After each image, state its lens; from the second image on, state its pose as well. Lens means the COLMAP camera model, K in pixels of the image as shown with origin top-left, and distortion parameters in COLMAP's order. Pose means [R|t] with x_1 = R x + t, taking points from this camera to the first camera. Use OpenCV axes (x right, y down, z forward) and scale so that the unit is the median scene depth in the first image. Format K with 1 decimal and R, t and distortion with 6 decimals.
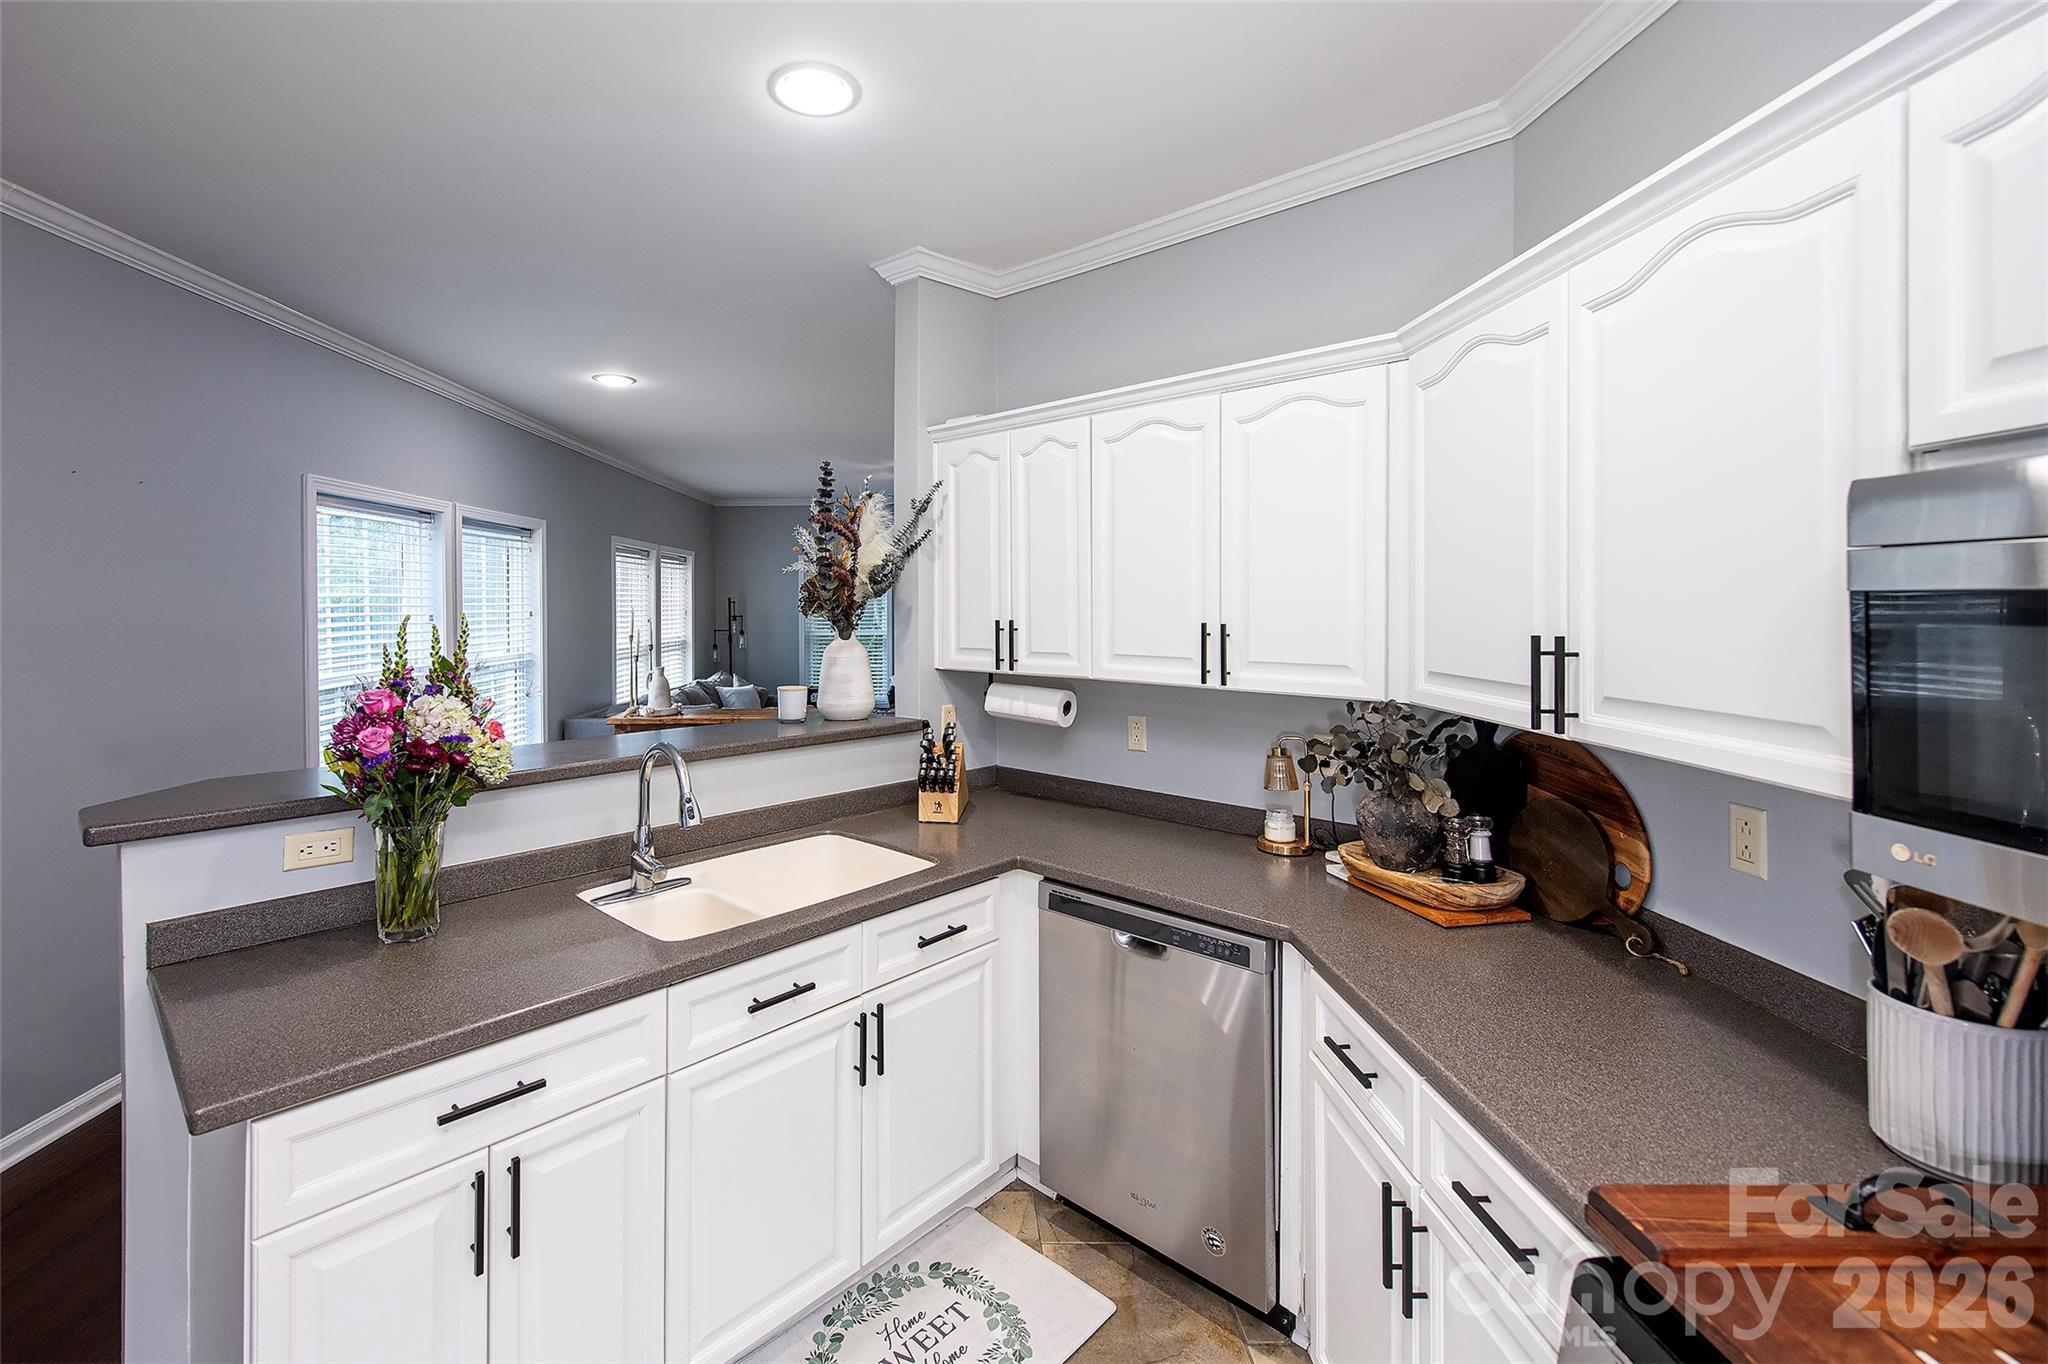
lens RADIAL K [[895.4, 0, 926.2], [0, 895.4, 603.2], [0, 0, 1]] dist [0.002398, -0.000071]
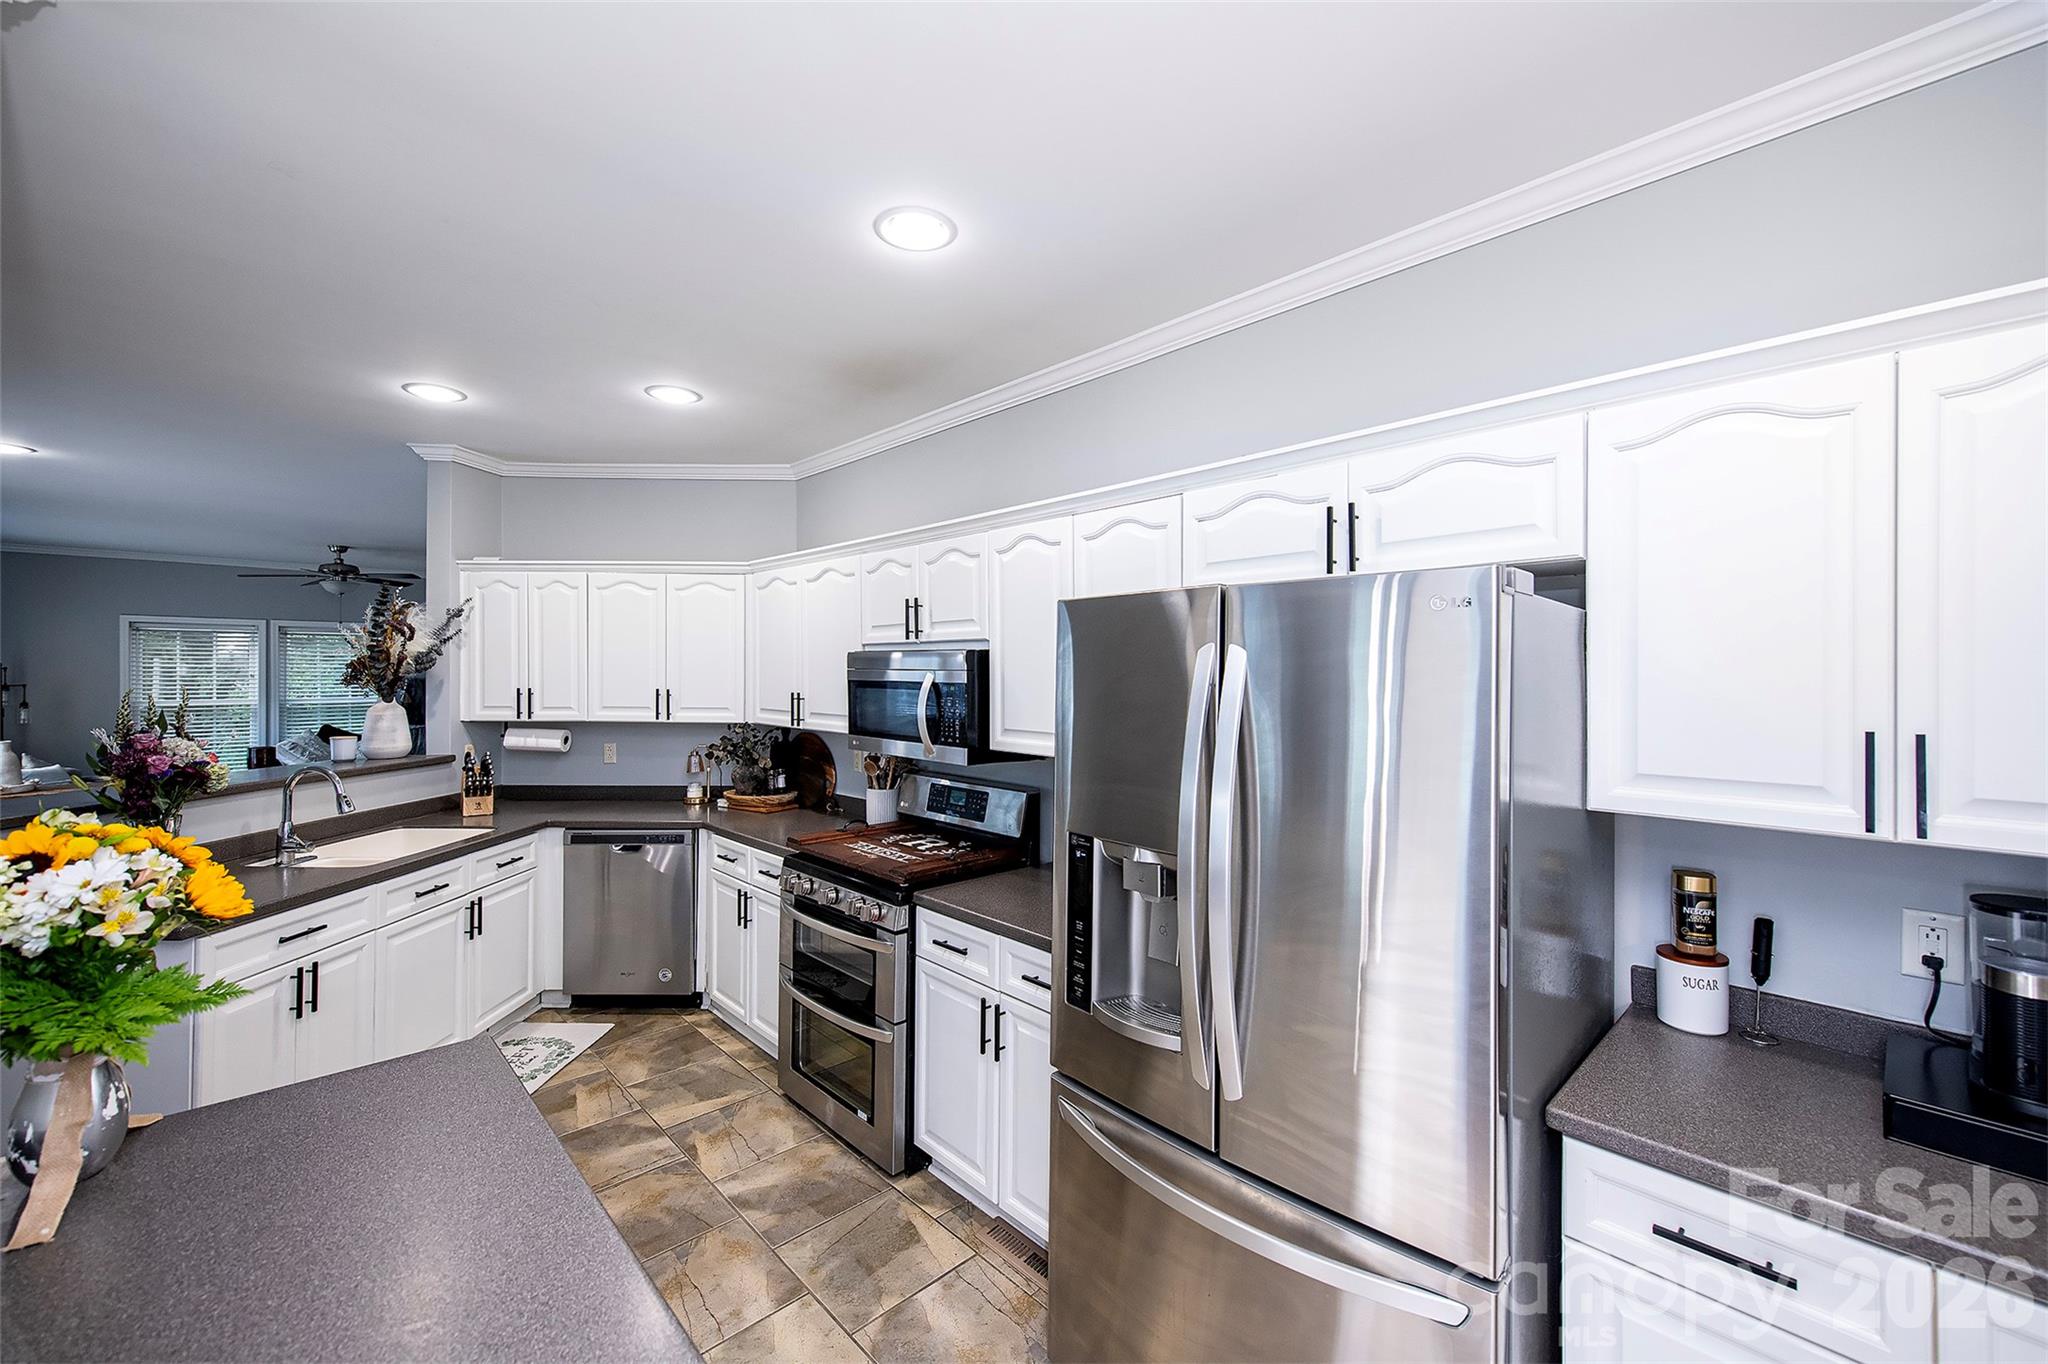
lens RADIAL K [[801.3, 0, 1047.3], [0, 801.3, 676.4], [0, 0, 1]] dist [0.000869, 0.000037]
pose [[0.687425, 0.002320, 0.726251, -0.386943], [-0.008369, 0.999954, 0.004727, -0.021946], [-0.726207, -0.009327, 0.687413, -0.849181]]
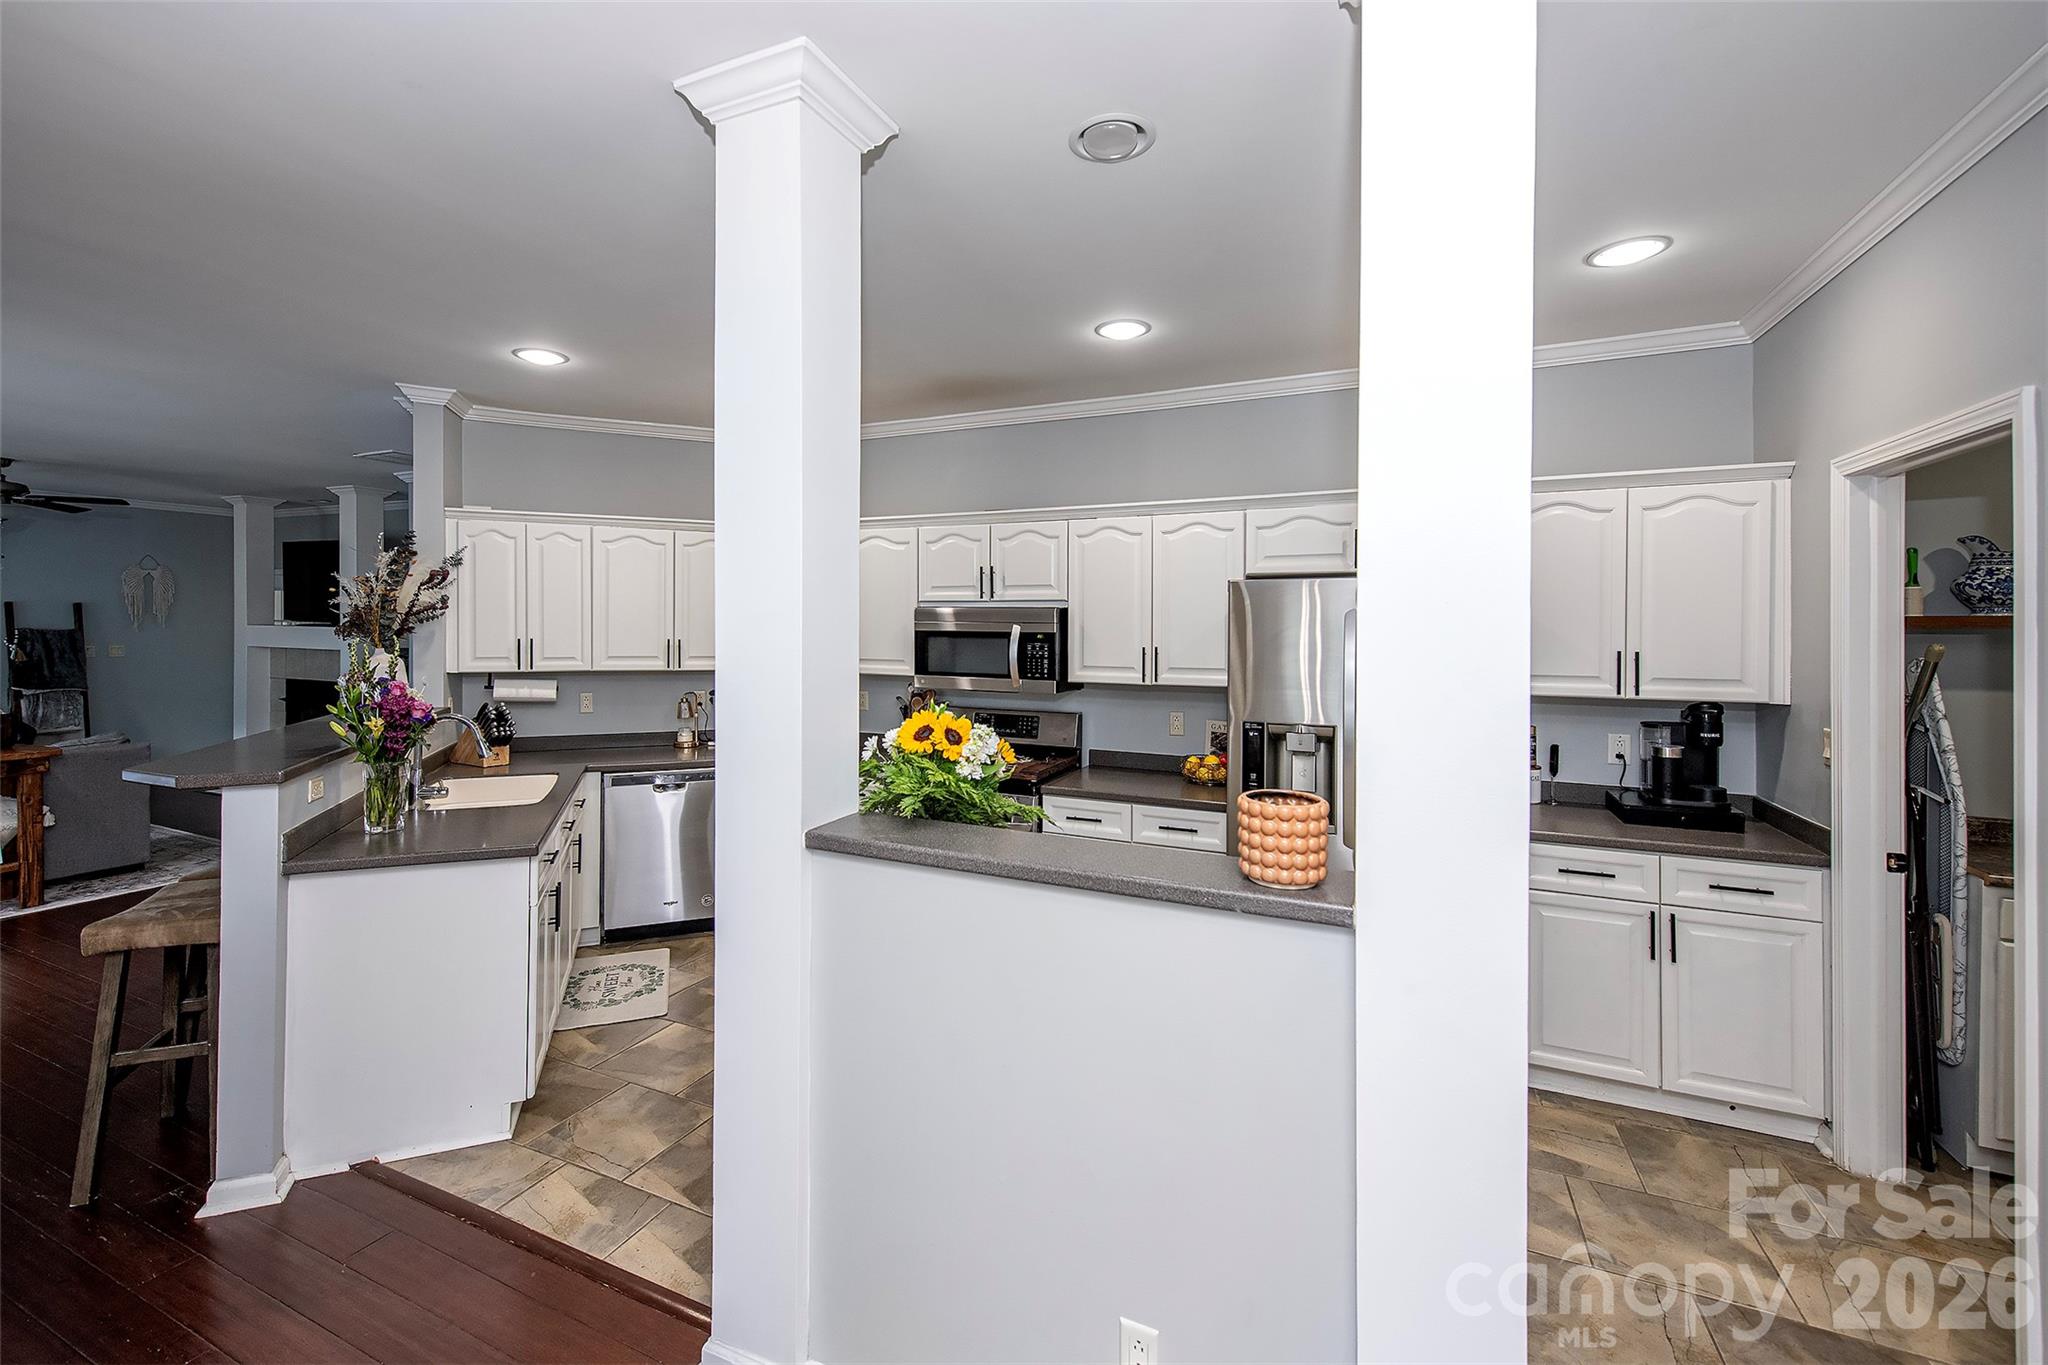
lens RADIAL K [[809.4, 0, 1022.1], [0, 809.4, 644.5], [0, 0, 1]] dist [0.001735, -0.000167]
pose [[0.370870, -0.011335, 0.928616, -1.152769], [-0.011794, 0.999787, 0.016914, -0.007745], [-0.928610, -0.017225, 0.370657, -0.474576]]
